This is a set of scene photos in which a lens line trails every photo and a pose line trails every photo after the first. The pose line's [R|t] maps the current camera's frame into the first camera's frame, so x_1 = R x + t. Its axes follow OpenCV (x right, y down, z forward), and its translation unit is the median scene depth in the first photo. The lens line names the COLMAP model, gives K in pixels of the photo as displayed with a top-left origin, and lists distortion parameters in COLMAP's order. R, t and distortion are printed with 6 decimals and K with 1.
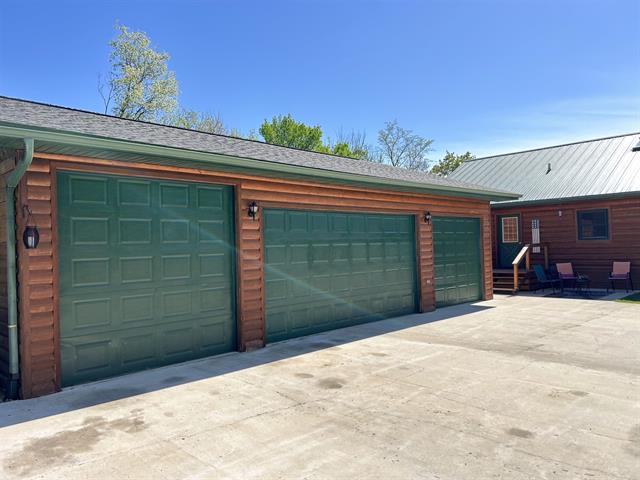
lens RADIAL K [[484.9, 0, 318.8], [0, 484.9, 242.4], [0, 0, 1]] dist [0.058117, -0.057942]
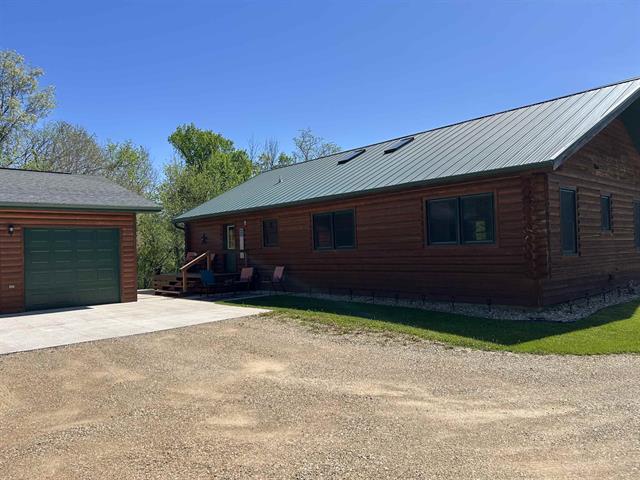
lens RADIAL K [[484.9, 0, 316.1], [0, 484.9, 236.8], [0, 0, 1]] dist [0.058117, -0.057942]
pose [[0.999727, -0.004929, -0.022853, 0.639070], [0.004548, 0.999850, -0.016691, -0.008379], [0.022932, 0.016583, 0.999599, -0.084312]]
